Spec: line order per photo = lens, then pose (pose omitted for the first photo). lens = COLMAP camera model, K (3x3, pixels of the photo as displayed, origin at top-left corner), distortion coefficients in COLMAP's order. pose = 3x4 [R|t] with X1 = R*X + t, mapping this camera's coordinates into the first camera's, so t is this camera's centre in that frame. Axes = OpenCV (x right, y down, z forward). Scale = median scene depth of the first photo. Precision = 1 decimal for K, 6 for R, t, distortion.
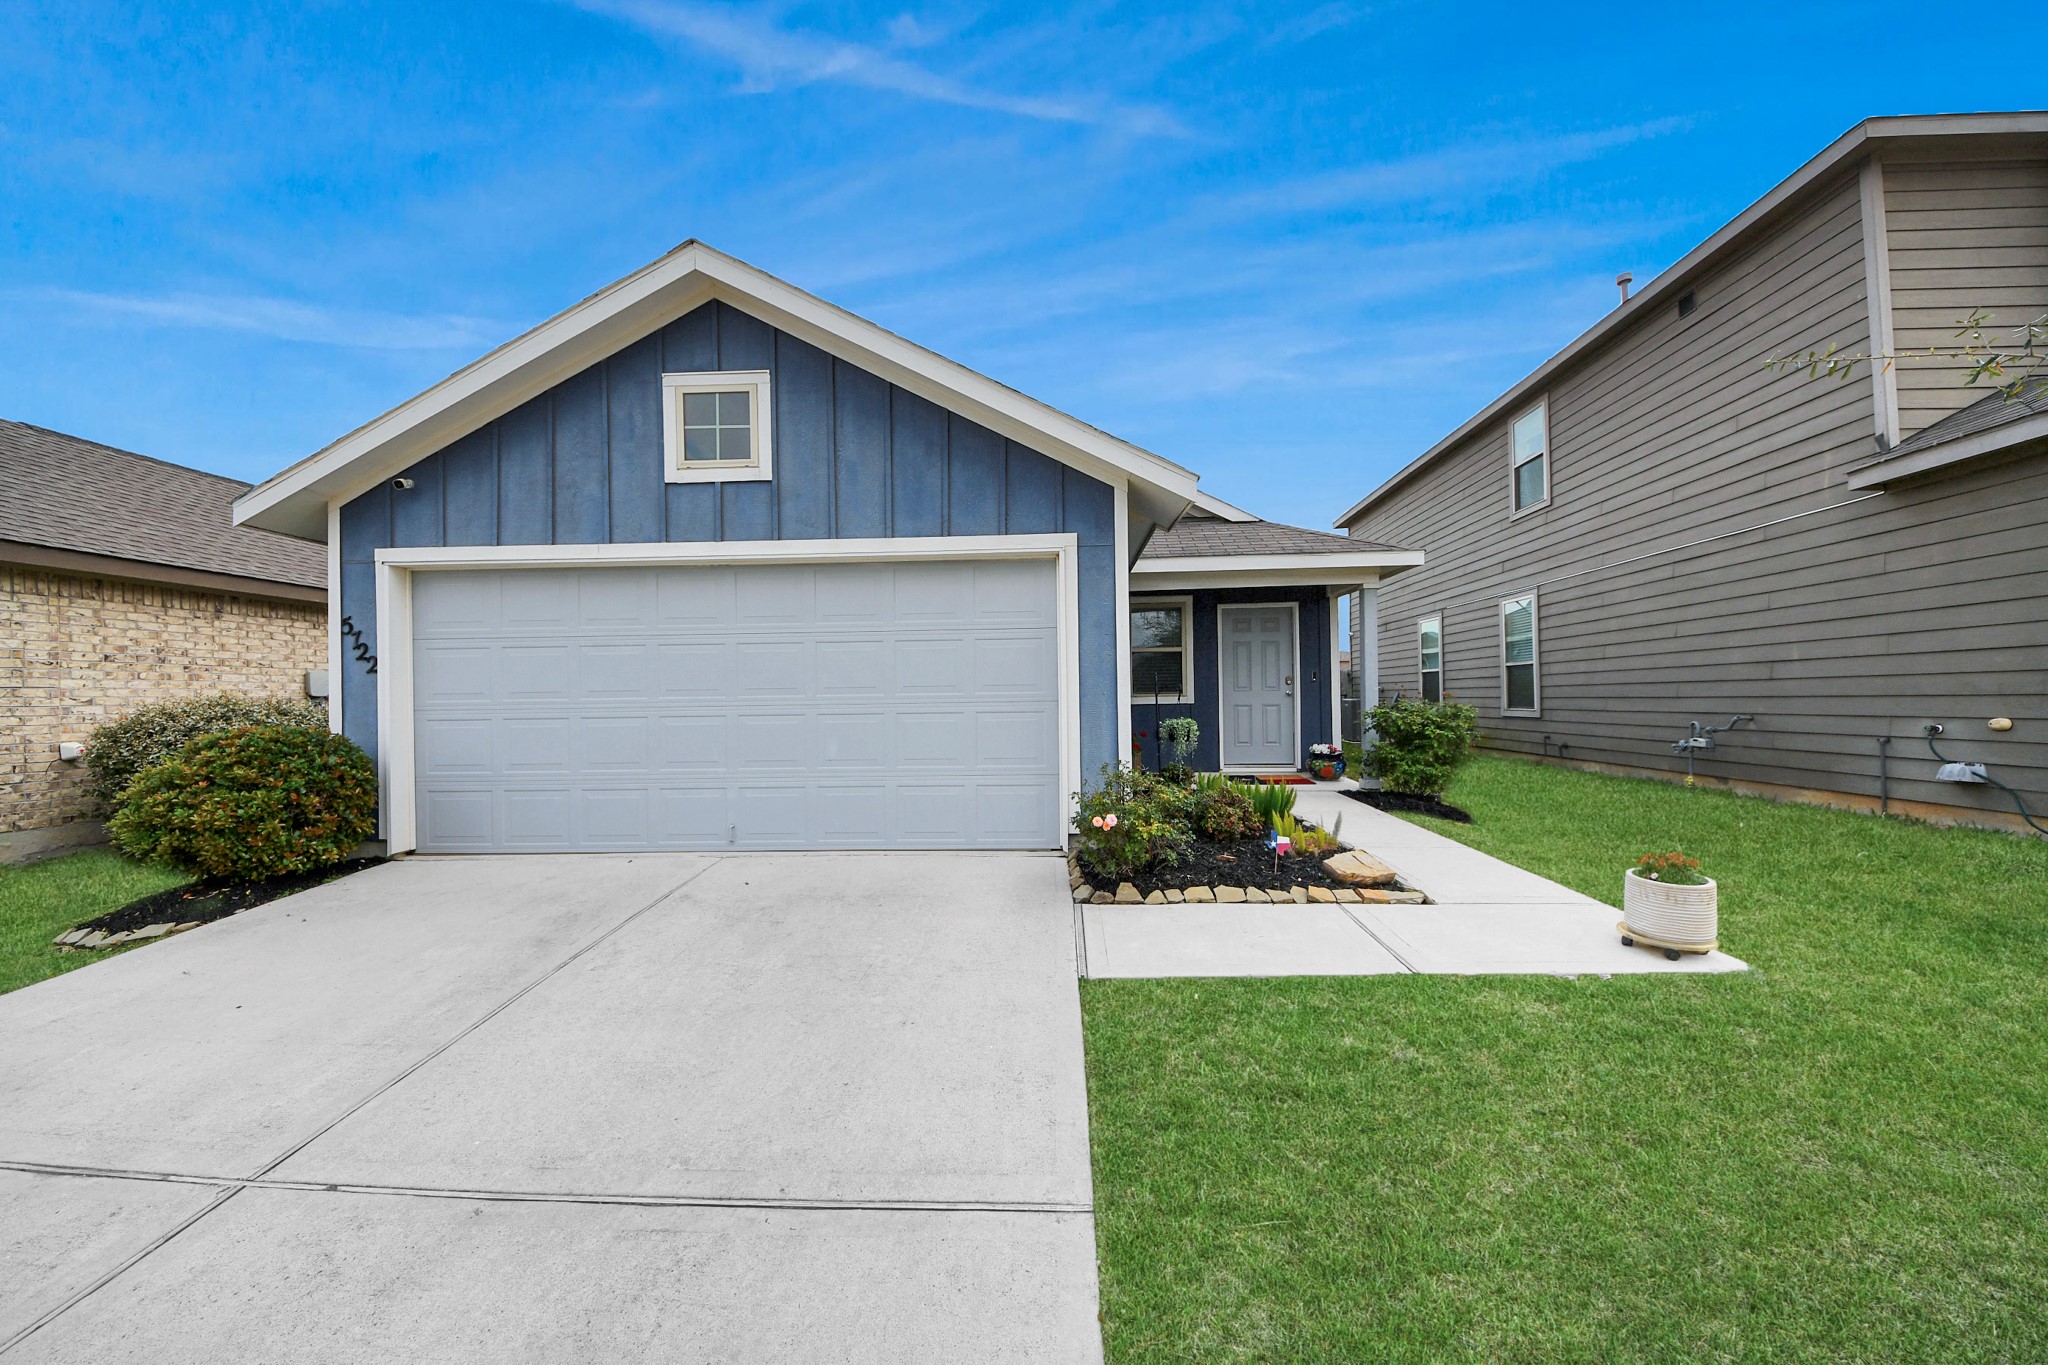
lens RADIAL K [[767.0, 0, 948.3], [0, 767.0, 687.7], [0, 0, 1]] dist [0.017403, -0.016736]
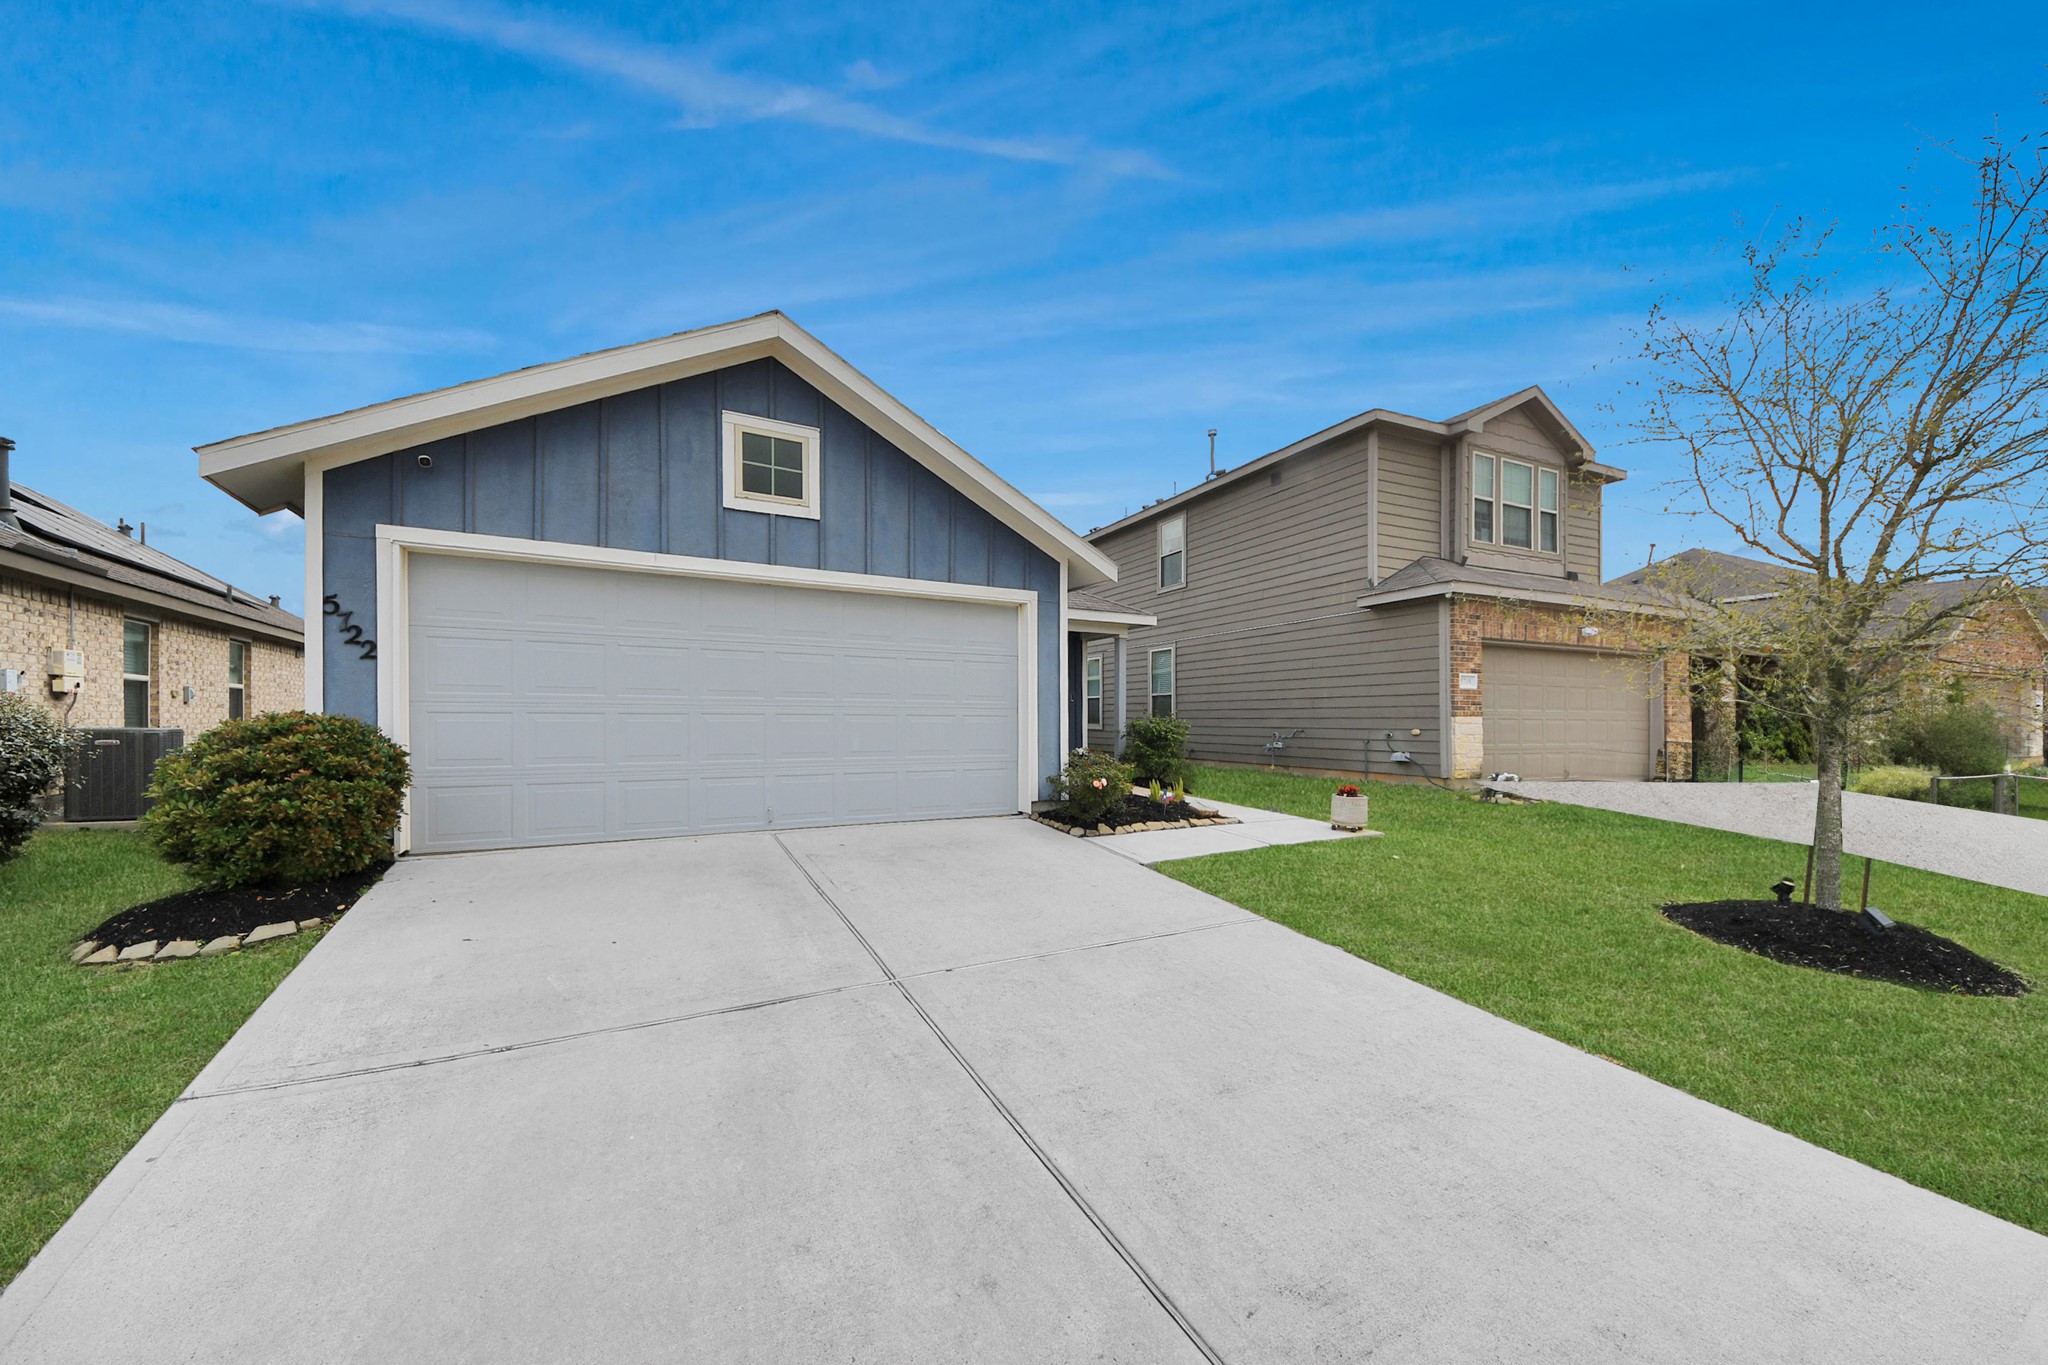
lens RADIAL K [[749.9, 0, 1050.5], [0, 749.9, 704.9], [0, 0, 1]] dist [0.000463, -0.000095]
pose [[0.843570, 0.027926, 0.536292, -0.535881], [-0.026735, 0.999593, -0.009998, 0.022698], [-0.536353, -0.005904, 0.843973, -0.188118]]
